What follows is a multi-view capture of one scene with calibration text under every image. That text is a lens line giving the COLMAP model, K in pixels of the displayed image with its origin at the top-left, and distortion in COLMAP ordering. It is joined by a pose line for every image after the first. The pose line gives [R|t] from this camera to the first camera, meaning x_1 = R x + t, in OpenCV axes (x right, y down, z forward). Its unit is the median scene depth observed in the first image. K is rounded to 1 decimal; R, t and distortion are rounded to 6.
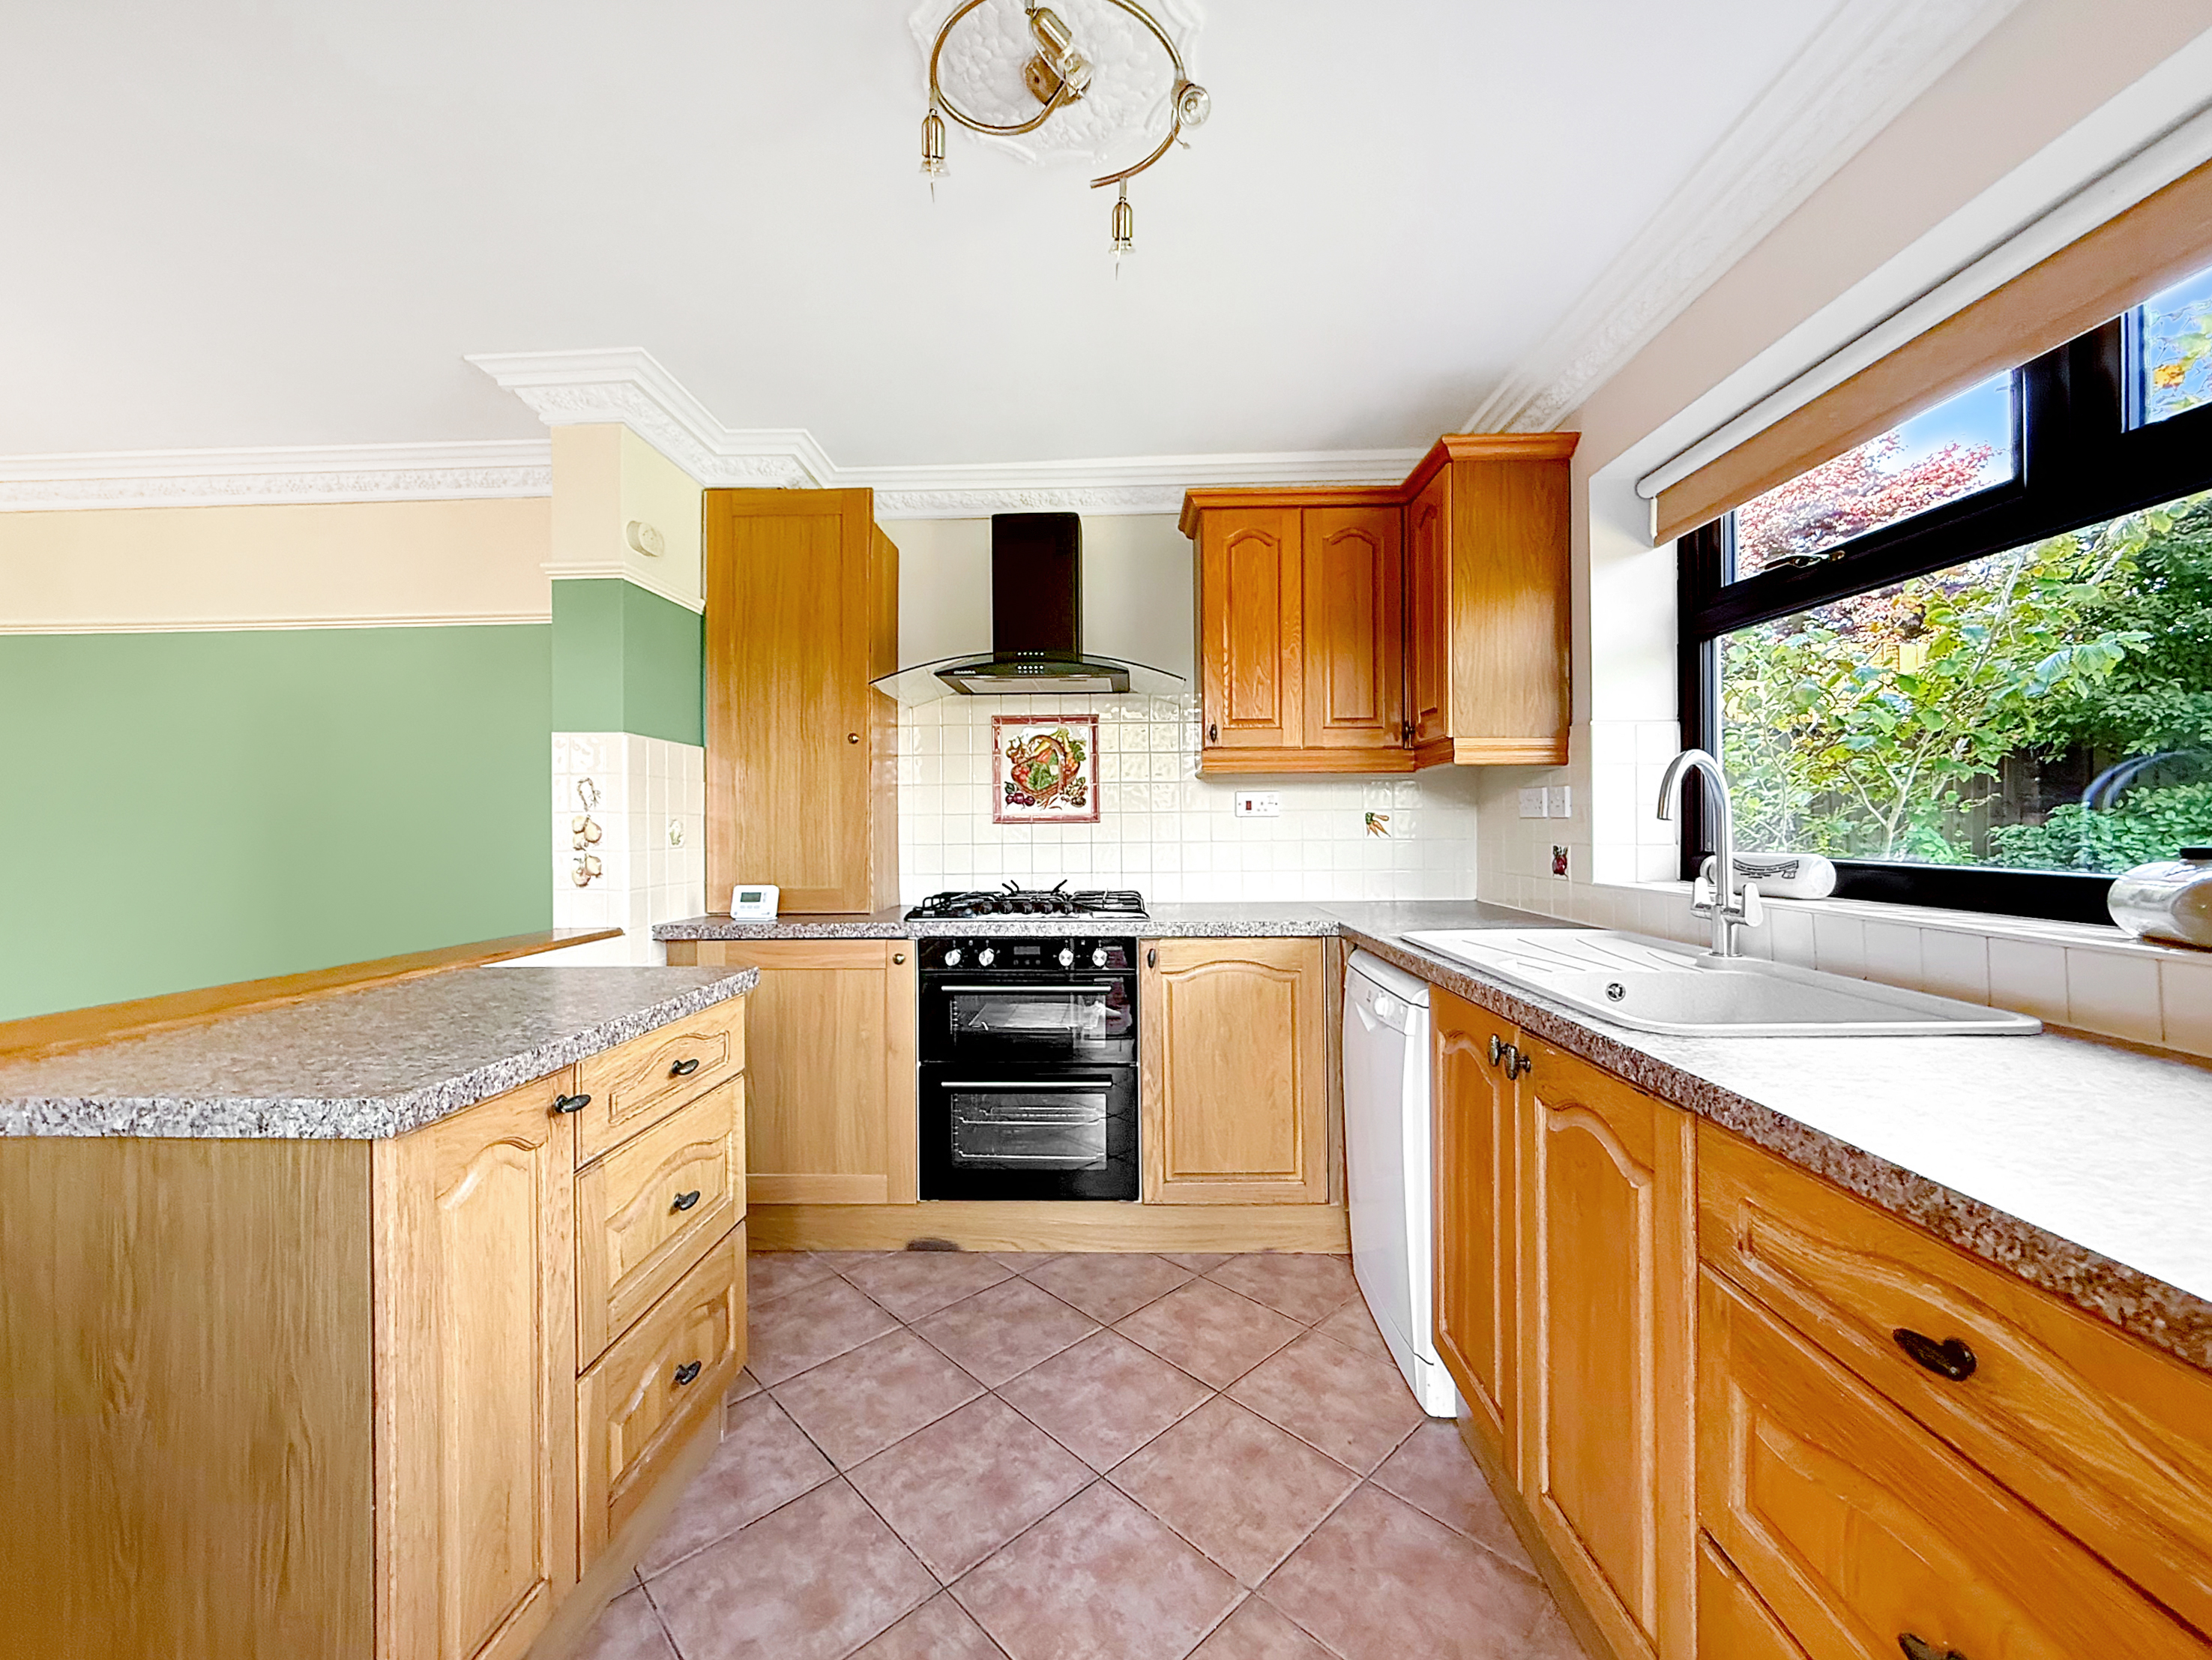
lens RADIAL K [[904.6, 0, 1120.6], [0, 904.6, 834.8], [0, 0, 1]] dist [-0.000180, -0.000023]
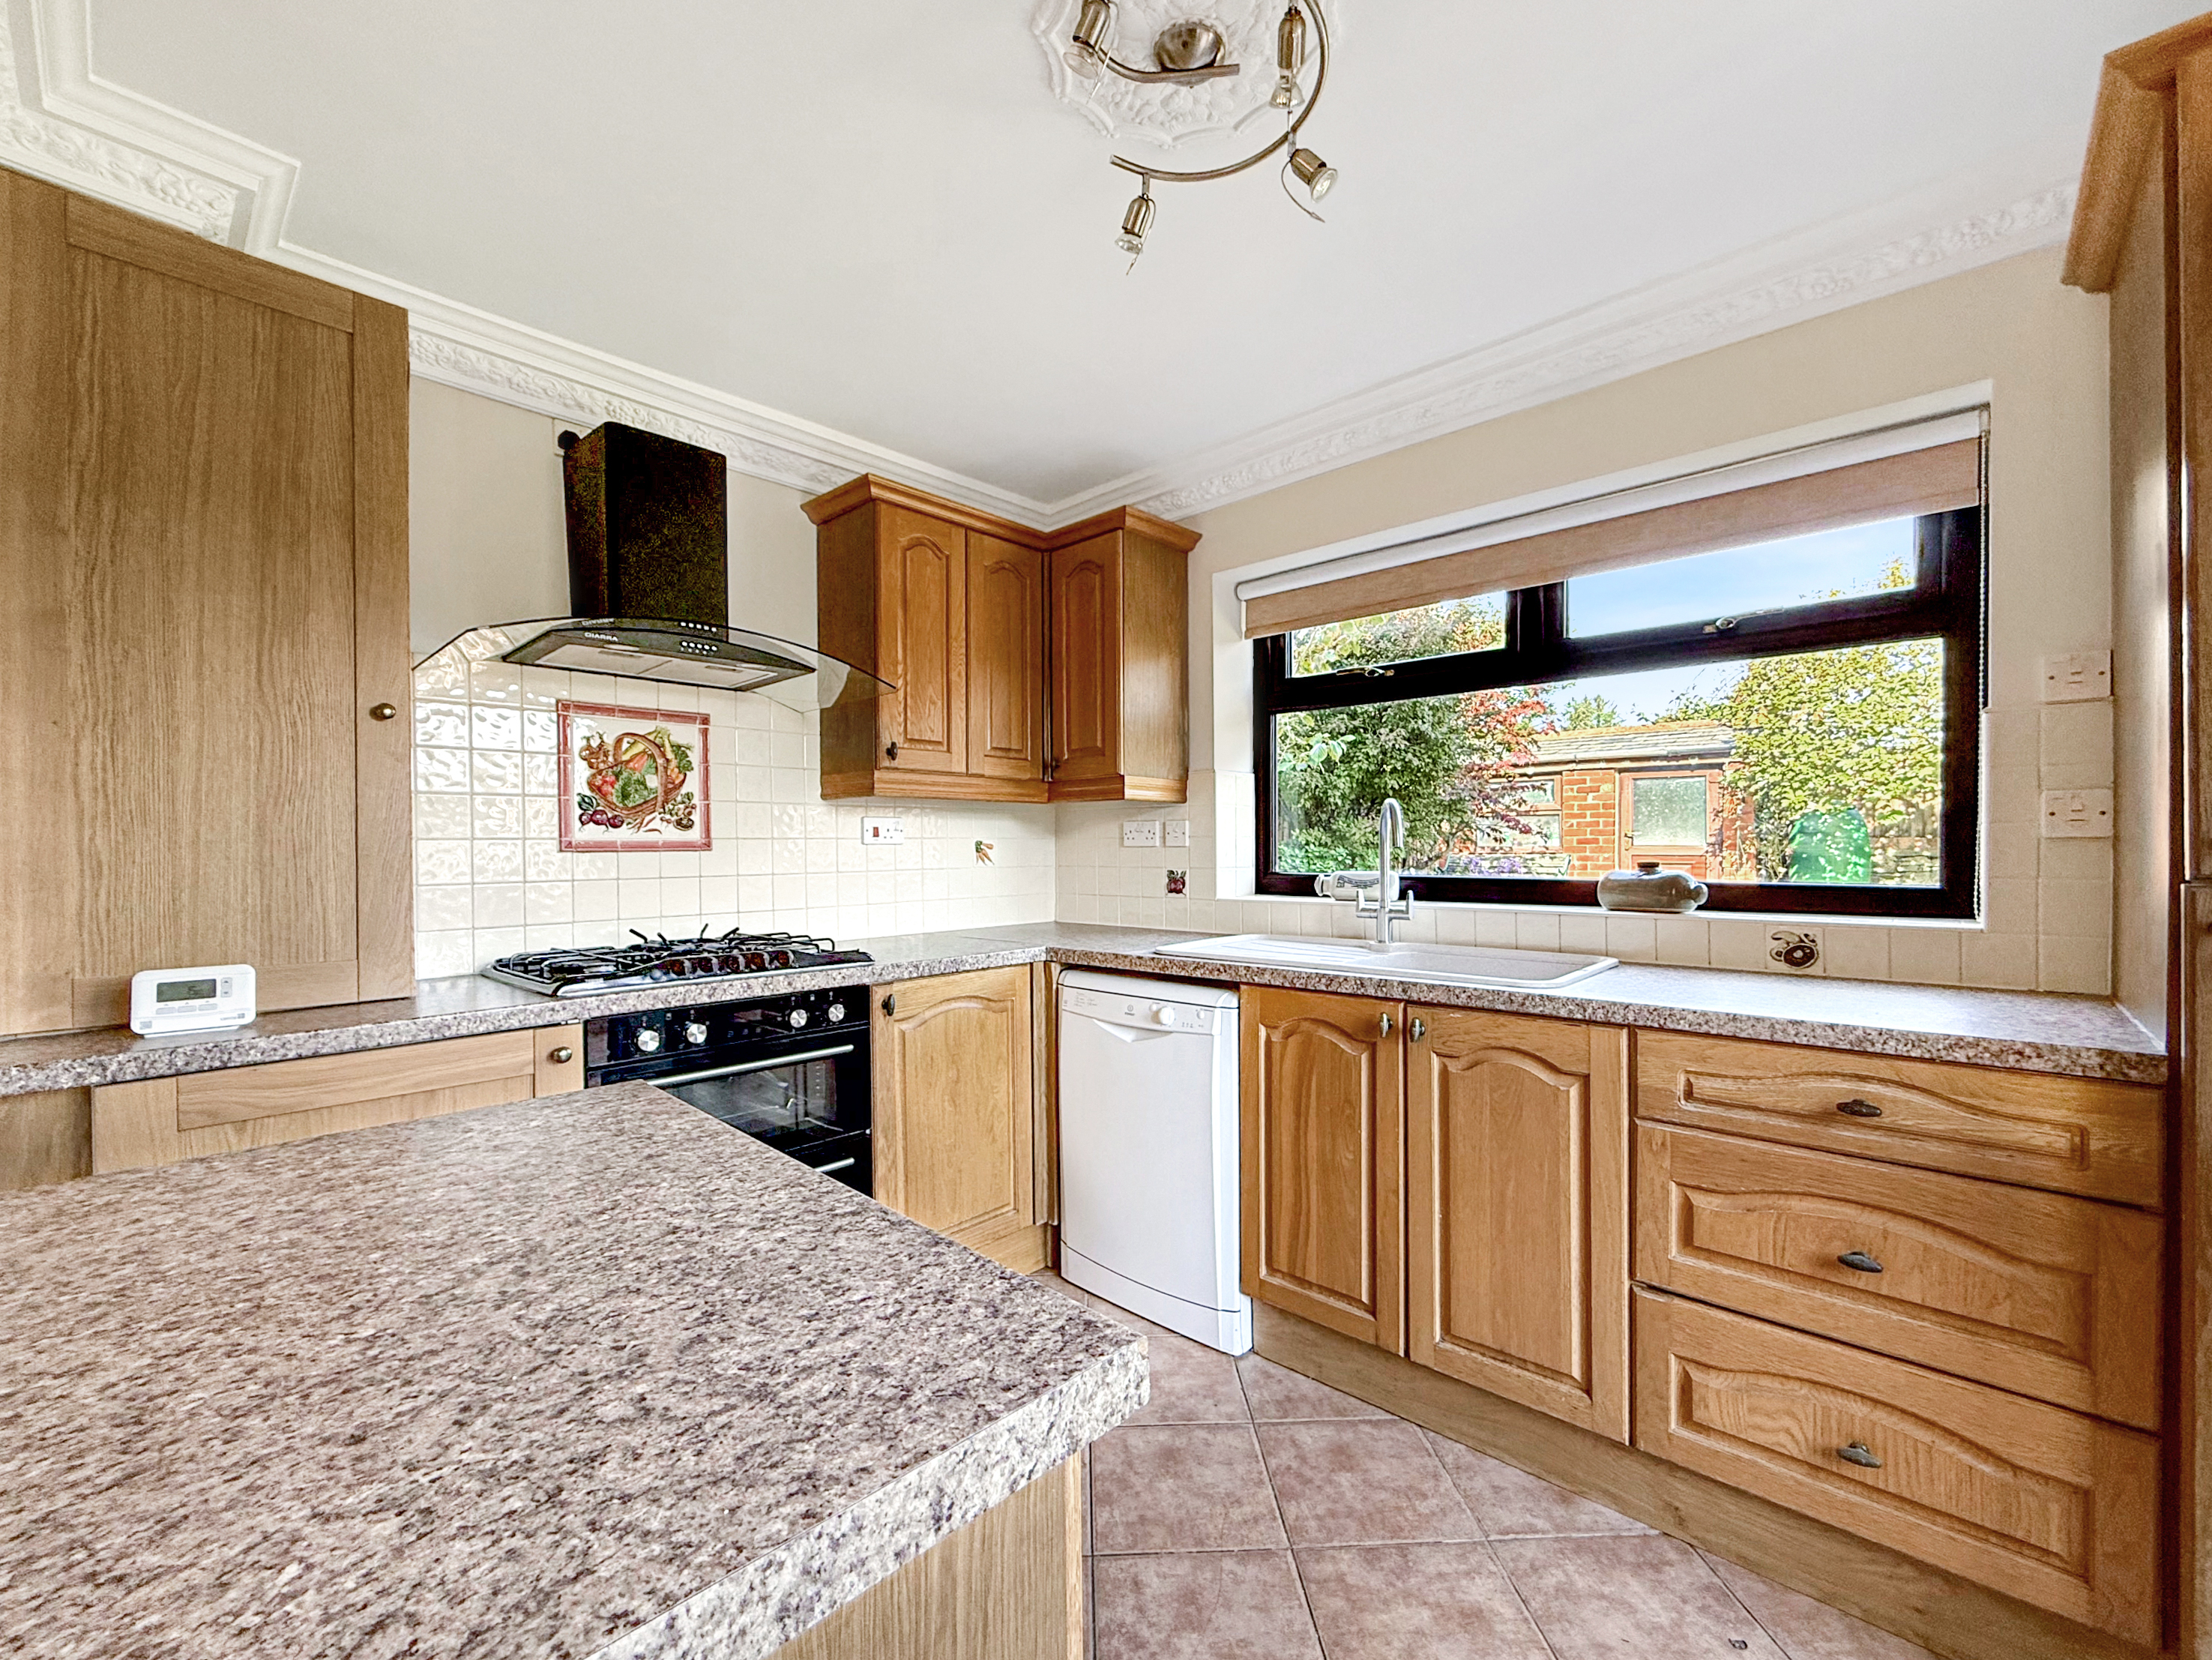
lens RADIAL K [[904.6, 0, 1144.0], [0, 904.6, 862.3], [0, 0, 1]] dist [-0.000180, -0.000023]
pose [[0.659117, -0.009412, 0.751981, -0.416988], [0.010899, 0.999936, 0.002962, -0.001657], [-0.751961, 0.006244, 0.659178, 0.213194]]
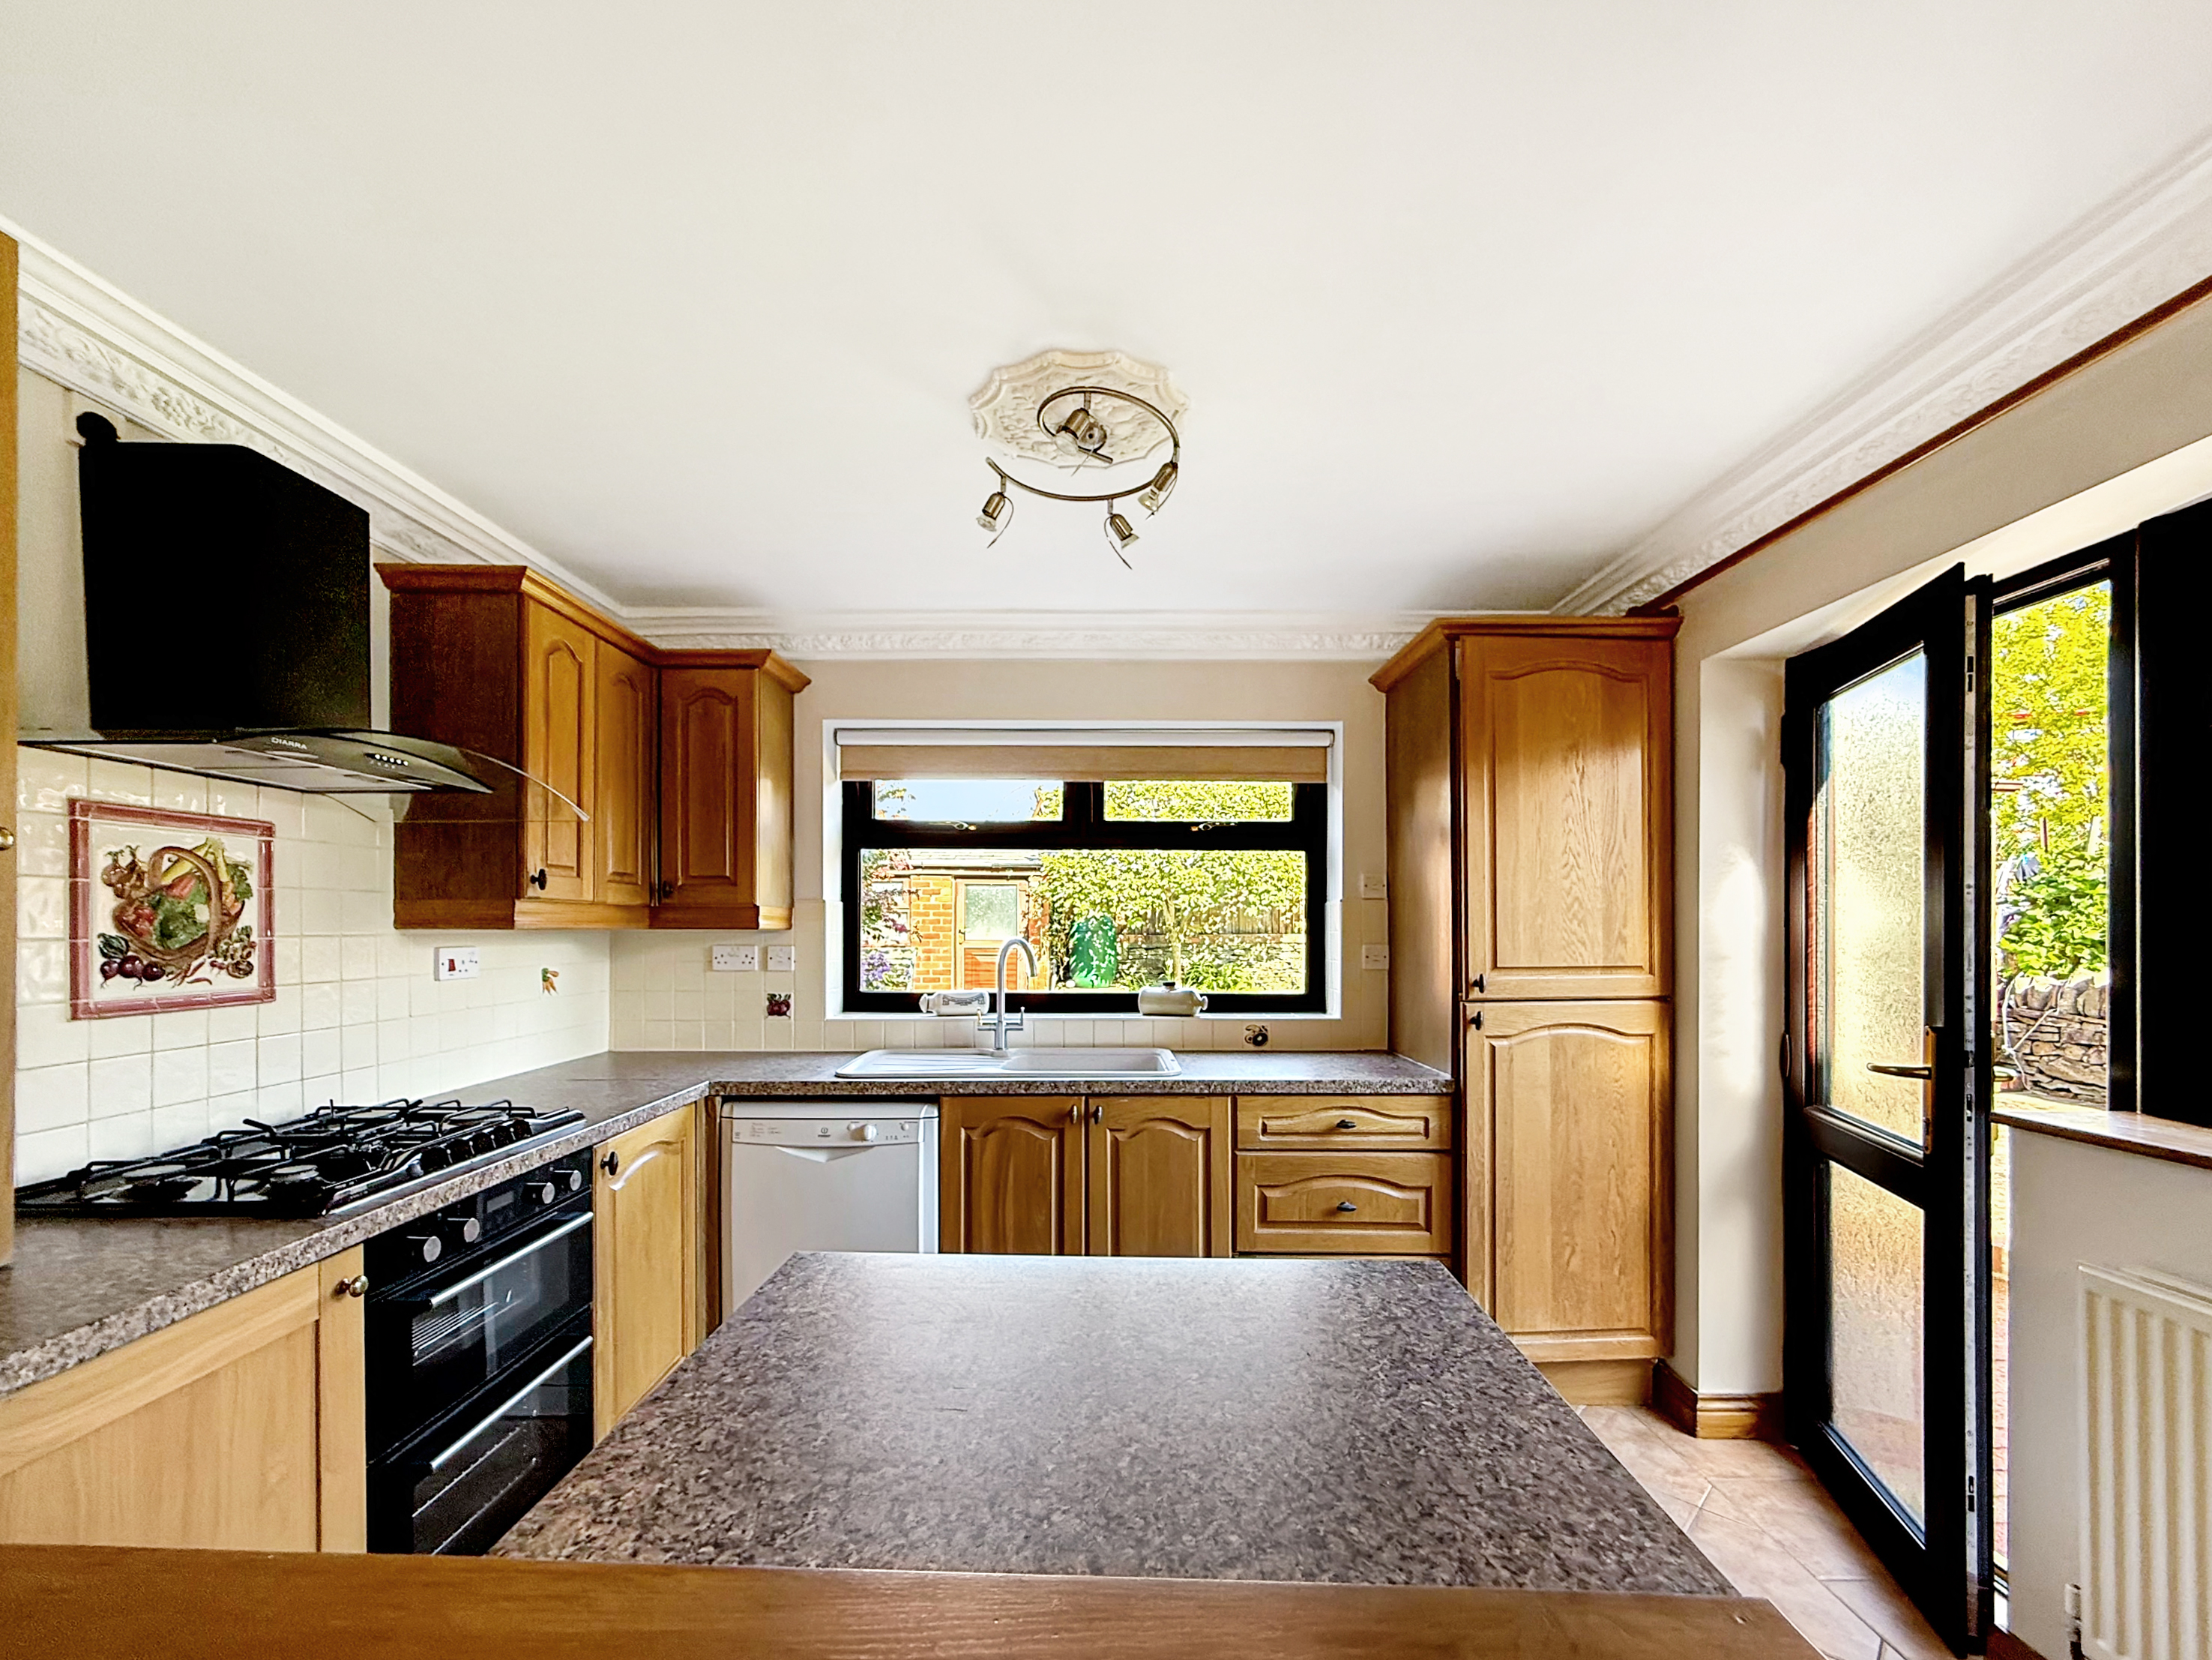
lens RADIAL K [[904.6, 0, 1100.3], [0, 904.6, 929.2], [0, 0, 1]] dist [-0.000180, -0.000023]
pose [[-0.017614, 0.003419, 0.999839, -0.712493], [0.010040, 0.999944, -0.003242, -0.061048], [-0.999794, 0.009981, -0.017647, 0.515928]]
